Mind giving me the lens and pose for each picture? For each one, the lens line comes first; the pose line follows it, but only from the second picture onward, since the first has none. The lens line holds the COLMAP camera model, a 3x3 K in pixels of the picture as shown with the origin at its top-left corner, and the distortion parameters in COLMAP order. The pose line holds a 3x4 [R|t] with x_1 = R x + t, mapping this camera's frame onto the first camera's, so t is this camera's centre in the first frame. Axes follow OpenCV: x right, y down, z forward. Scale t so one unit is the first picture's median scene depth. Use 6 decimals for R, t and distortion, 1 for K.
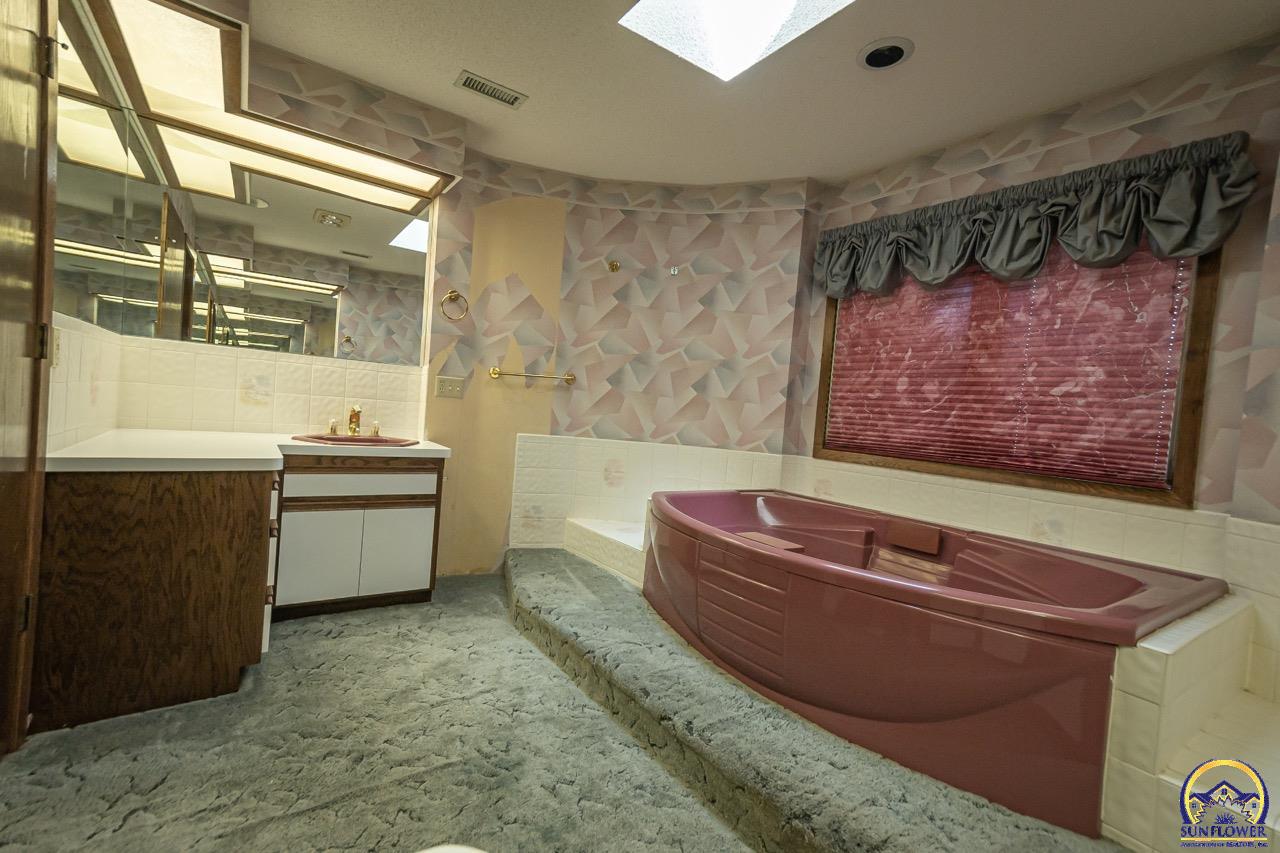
lens RADIAL K [[562.7, 0, 639.8], [0, 562.7, 427.9], [0, 0, 1]] dist [0.019622, 0.002334]
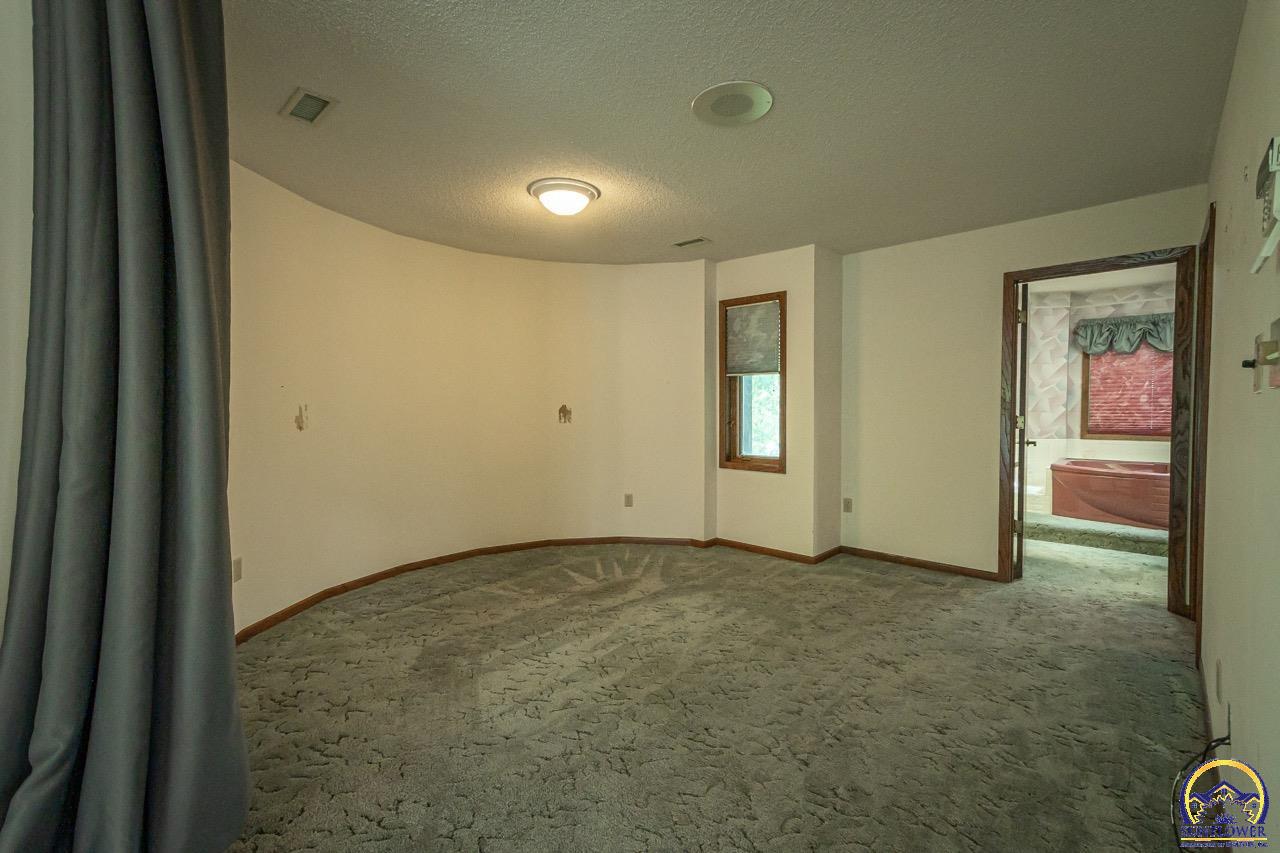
lens RADIAL K [[562.7, 0, 639.9], [0, 562.7, 424.6], [0, 0, 1]] dist [0.019622, 0.002334]
pose [[0.975722, -0.085843, 0.201488, -1.569458], [0.085203, 0.996293, 0.011861, -0.149034], [-0.201759, 0.005594, 0.979419, -0.581413]]
